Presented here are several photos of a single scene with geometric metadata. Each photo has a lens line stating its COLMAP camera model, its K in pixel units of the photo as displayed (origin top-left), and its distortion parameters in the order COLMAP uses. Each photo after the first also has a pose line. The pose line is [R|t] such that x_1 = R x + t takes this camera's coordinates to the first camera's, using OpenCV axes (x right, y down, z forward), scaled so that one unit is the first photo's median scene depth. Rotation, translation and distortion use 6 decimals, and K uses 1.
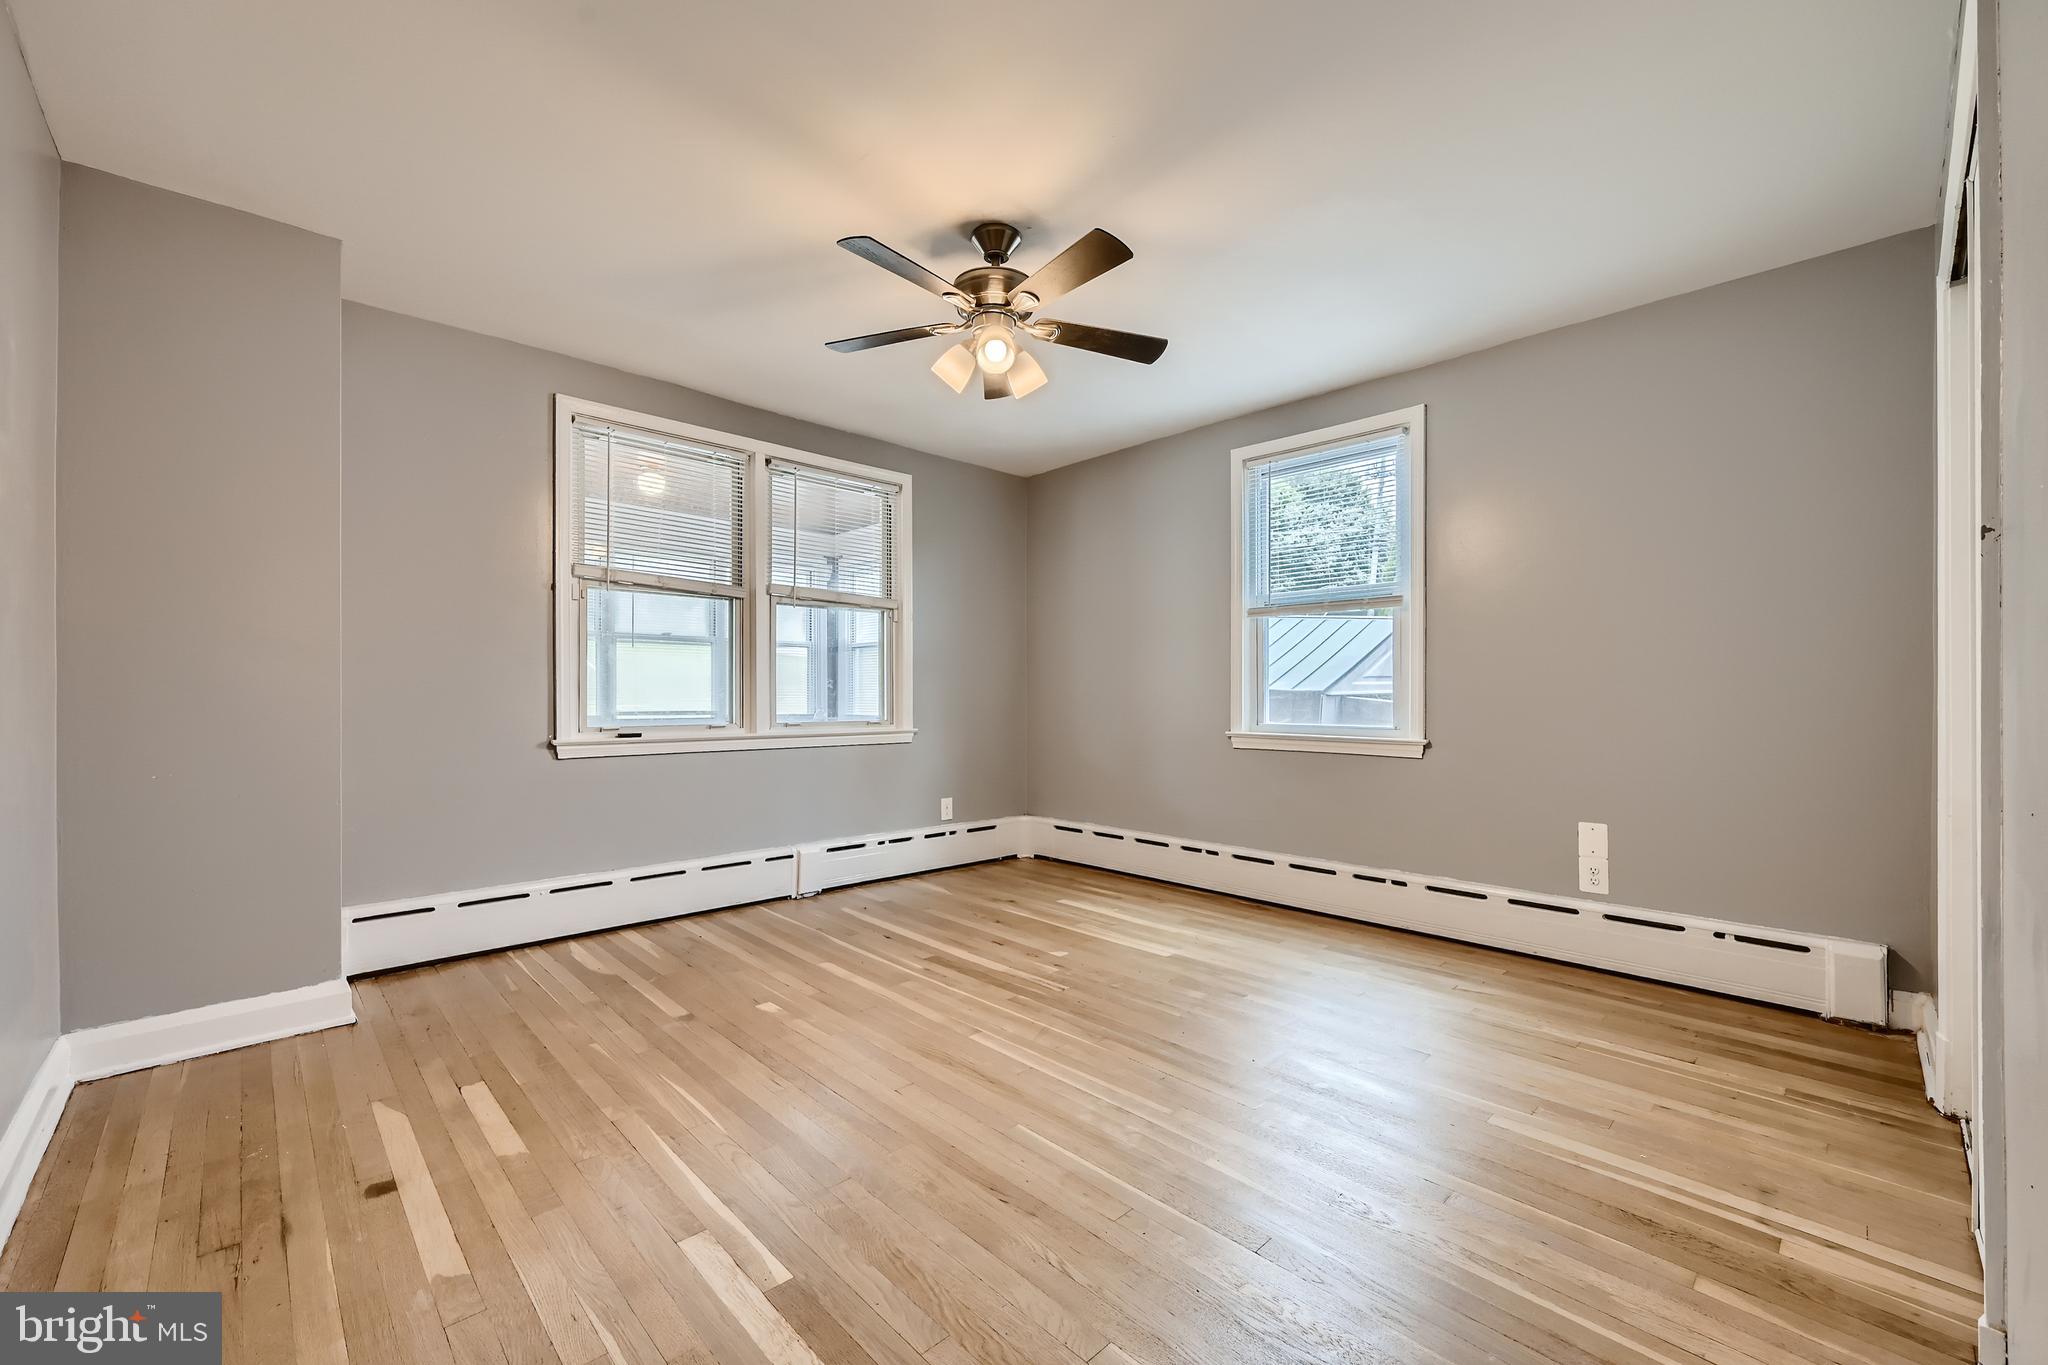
lens RADIAL K [[825.3, 0, 1033.6], [0, 825.3, 694.0], [0, 0, 1]] dist [0.000009, 0.000858]
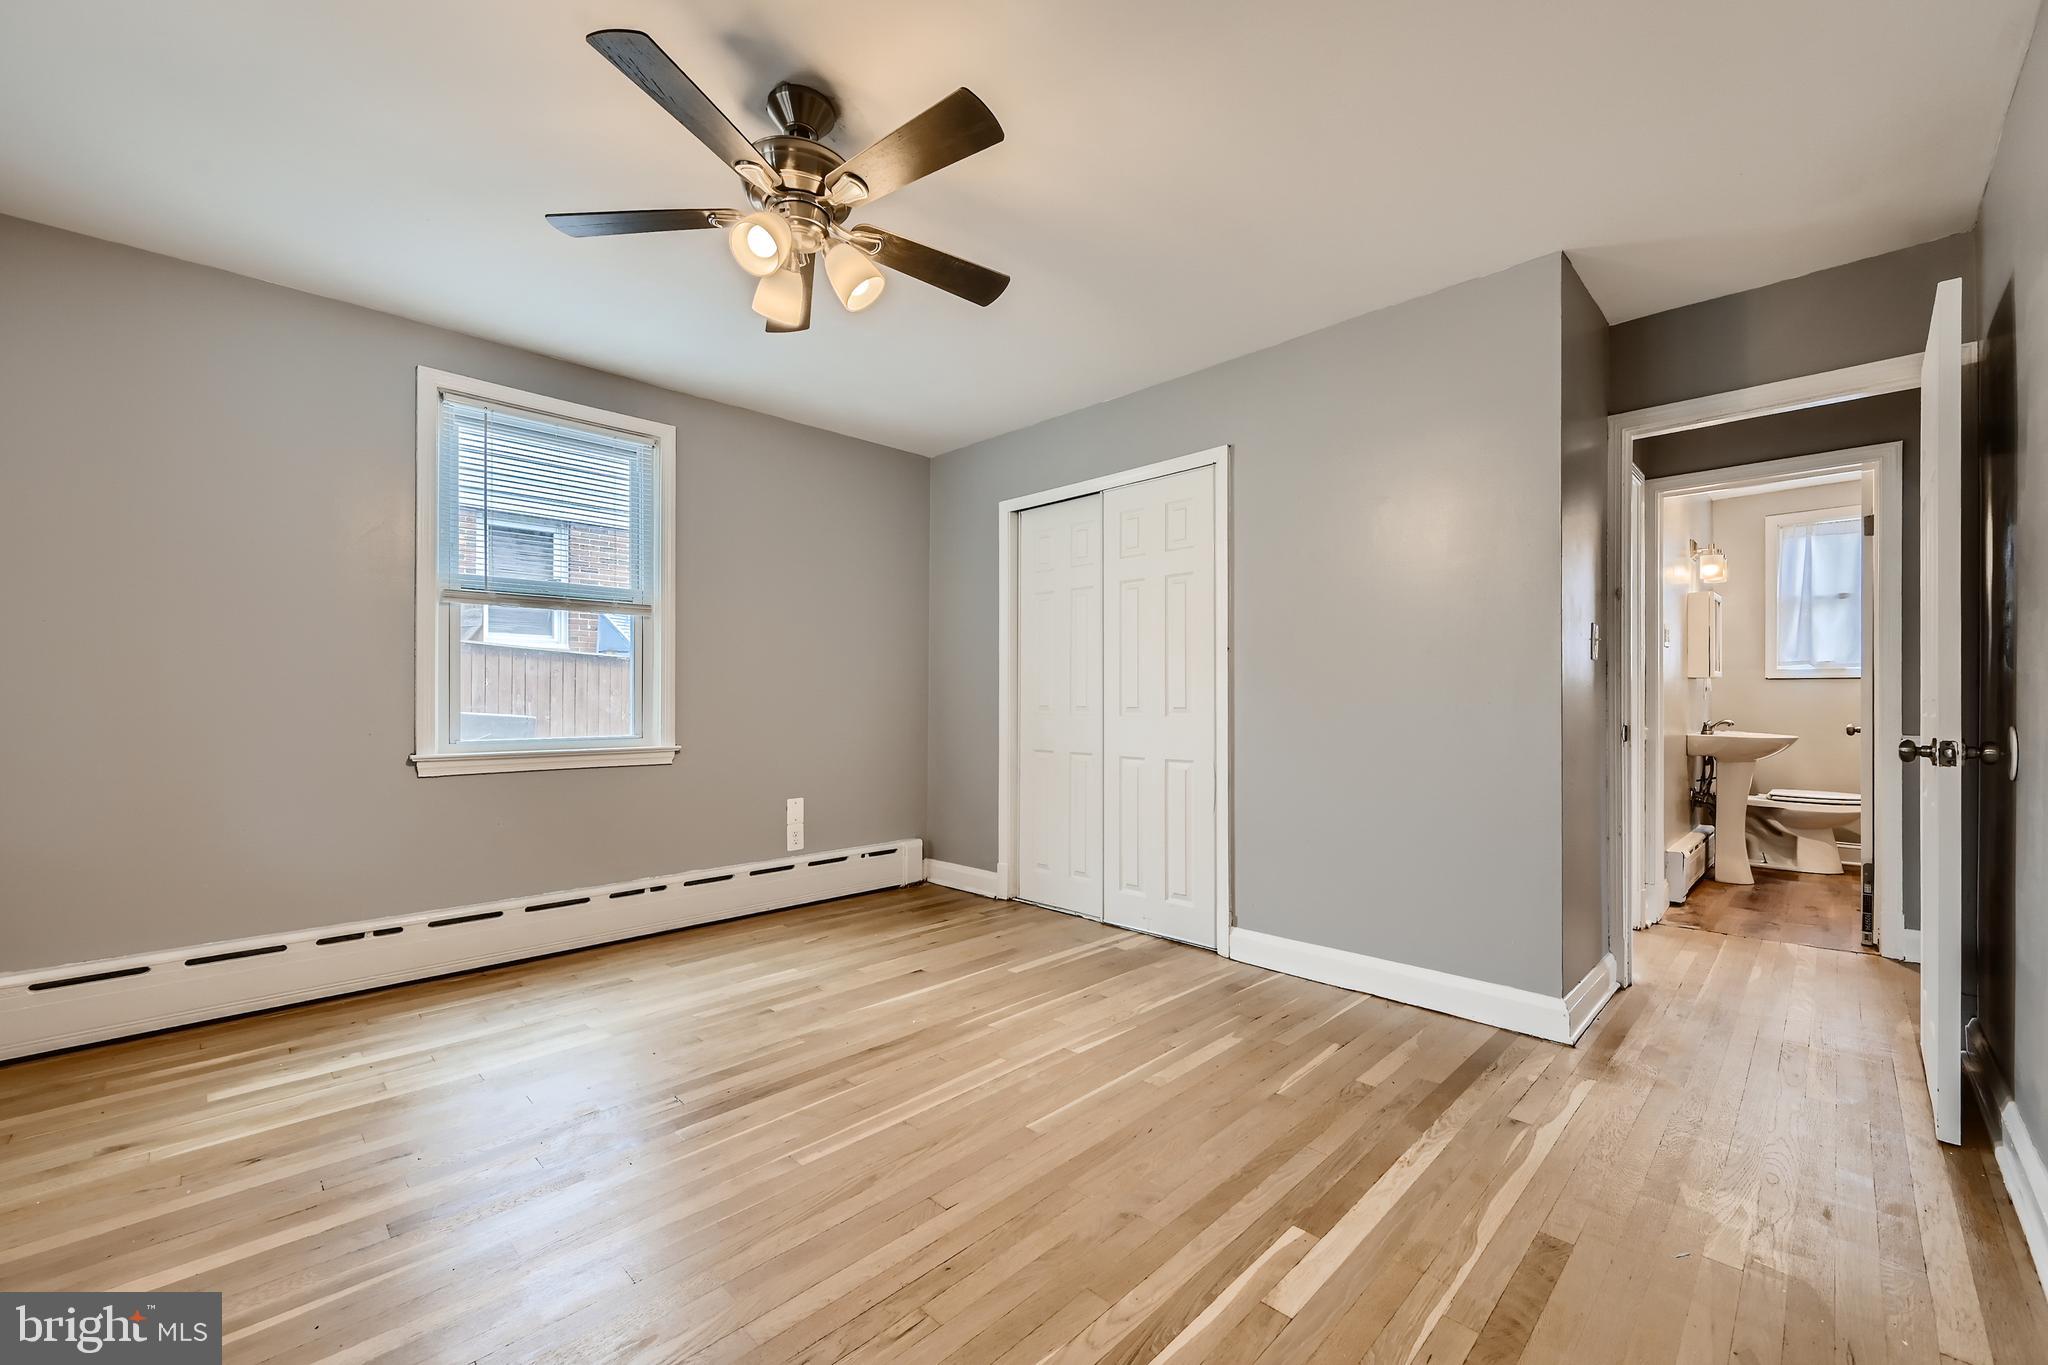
lens RADIAL K [[825.3, 0, 1013.4], [0, 825.3, 700.9], [0, 0, 1]] dist [0.000009, 0.000858]
pose [[-0.016630, -0.000069, 0.999862, -0.667514], [-0.001807, 0.999998, 0.000039, -0.003360], [-0.999860, -0.001806, -0.016630, 0.663611]]
